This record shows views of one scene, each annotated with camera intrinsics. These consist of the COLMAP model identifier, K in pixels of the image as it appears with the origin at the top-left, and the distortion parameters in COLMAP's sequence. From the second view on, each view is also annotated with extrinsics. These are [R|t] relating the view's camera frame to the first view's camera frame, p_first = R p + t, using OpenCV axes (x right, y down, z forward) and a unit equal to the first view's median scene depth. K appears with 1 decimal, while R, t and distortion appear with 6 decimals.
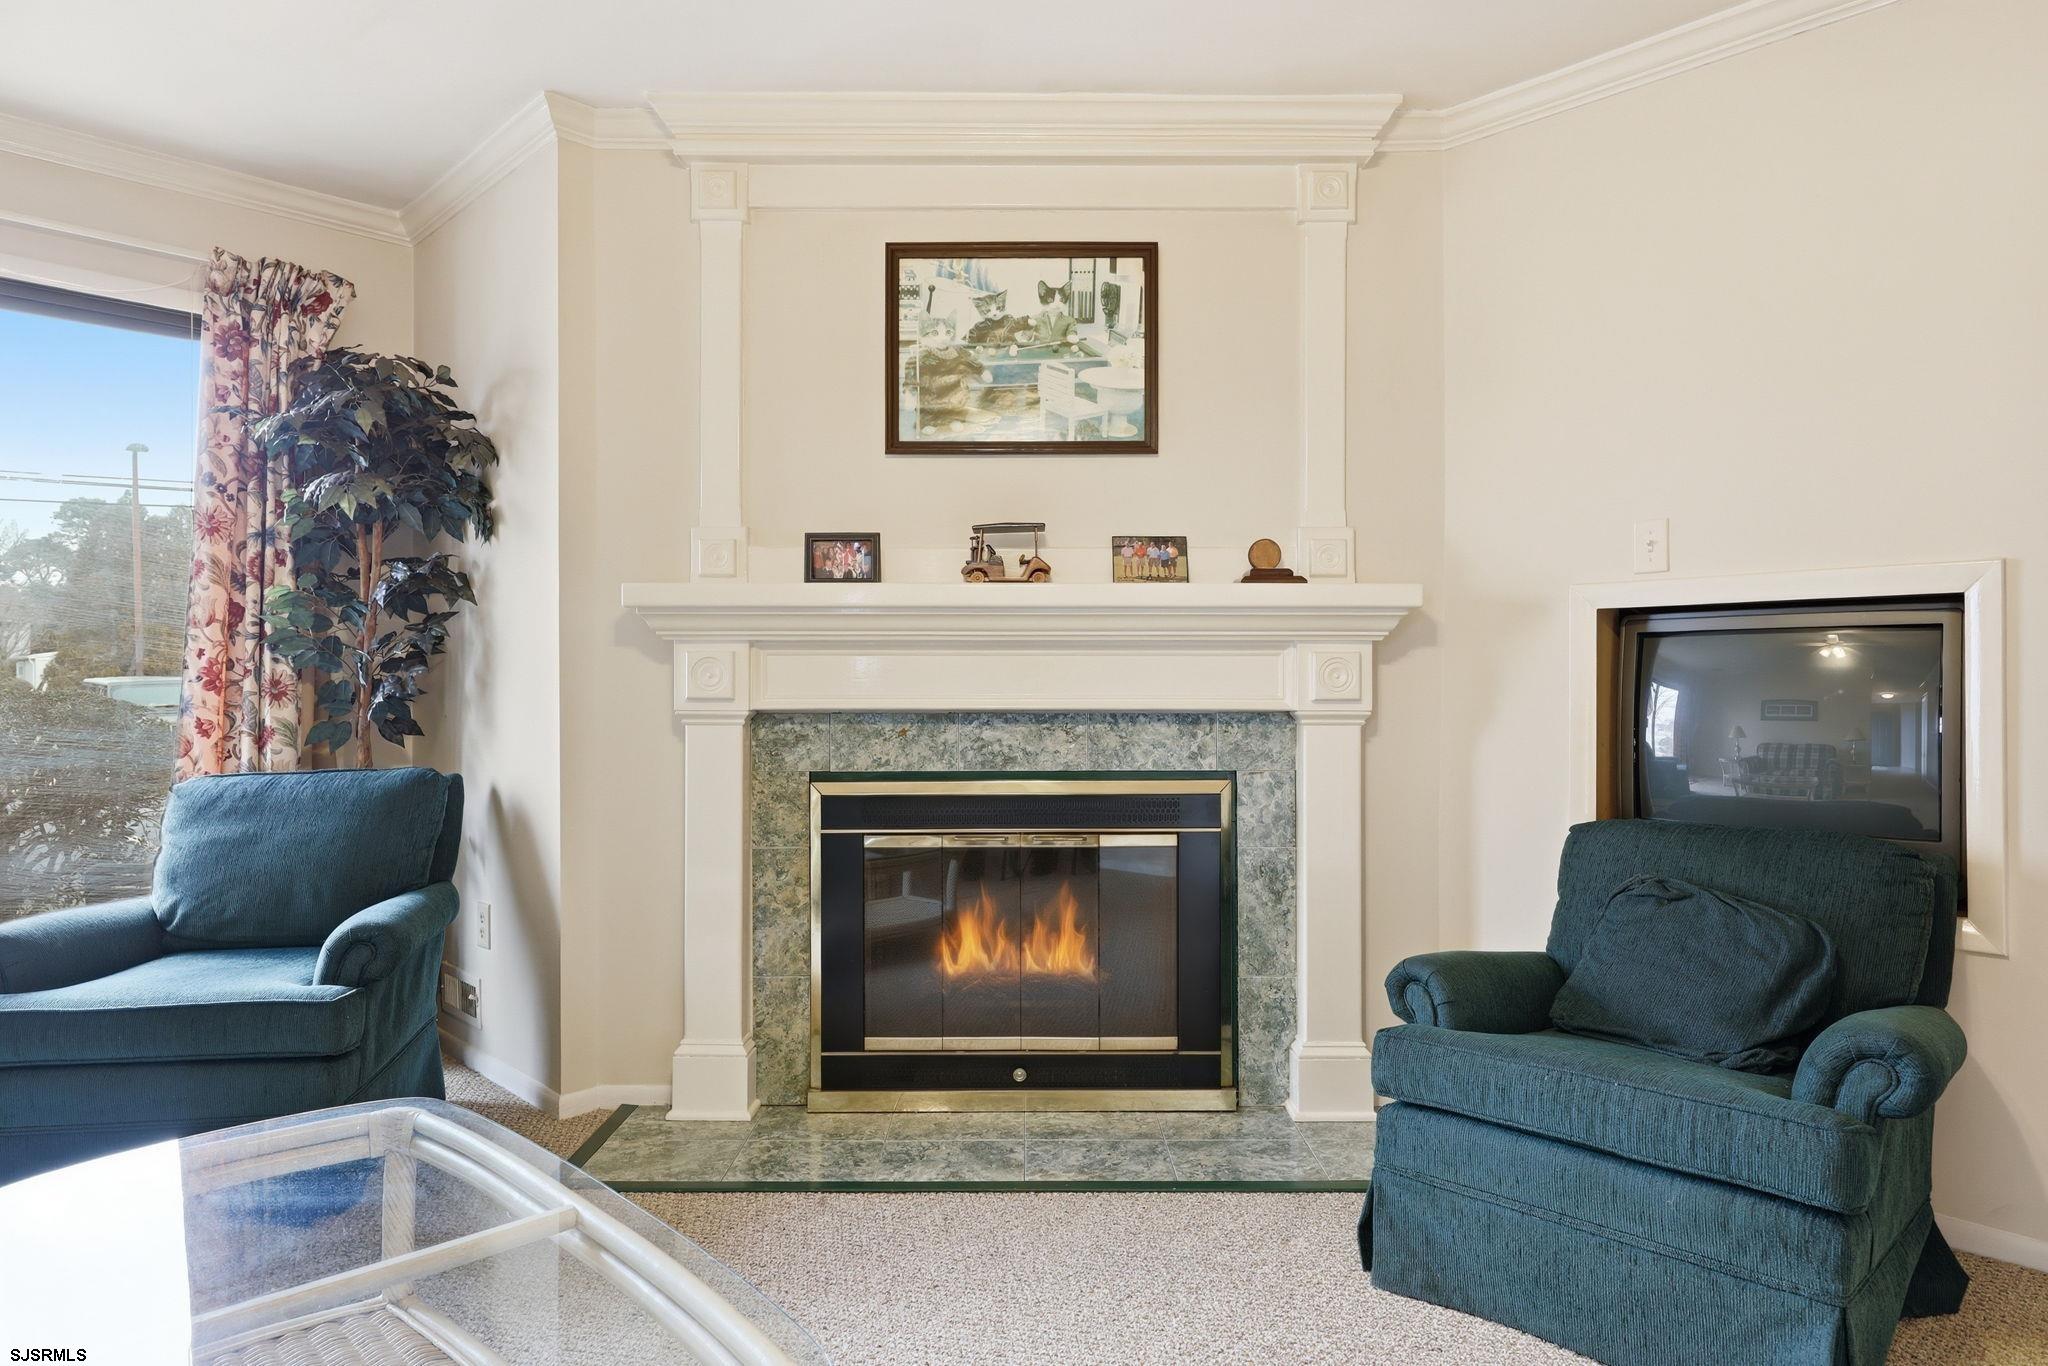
lens RADIAL K [[1194.6, 0, 1024.5], [0, 1194.6, 695.1], [0, 0, 1]] dist [-0.002902, -0.001188]
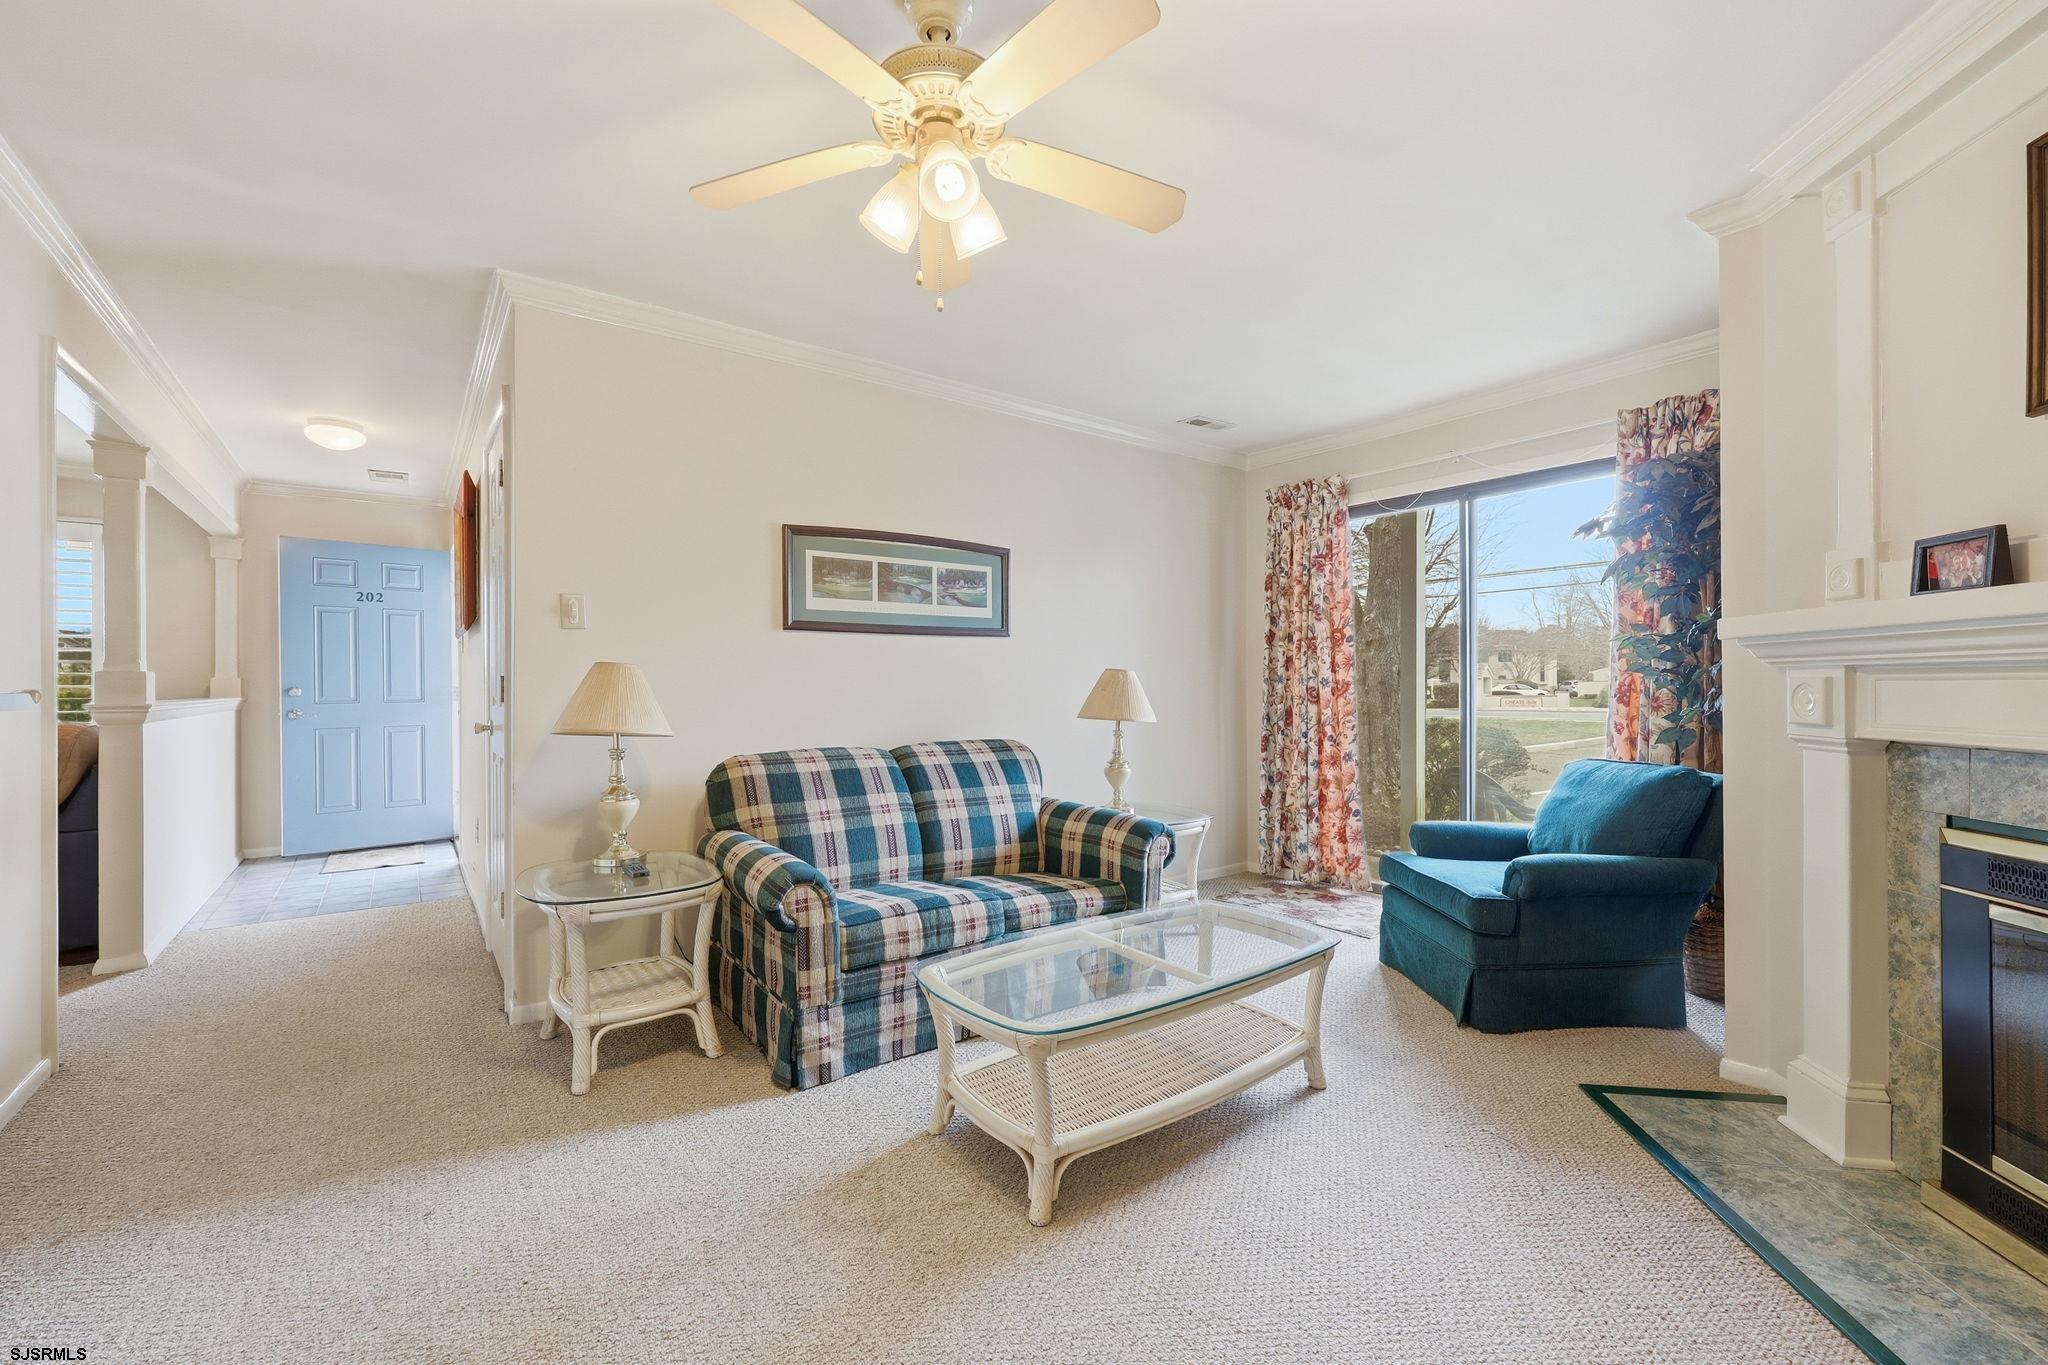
lens RADIAL K [[837.5, 0, 1019.9], [0, 837.5, 687.7], [0, 0, 1]] dist [0.000897, -0.000002]
pose [[-0.145073, 0.001982, -0.989419, 0.512197], [0.003117, 0.999994, 0.001546, -0.030067], [0.989416, -0.002859, -0.145078, 0.429529]]
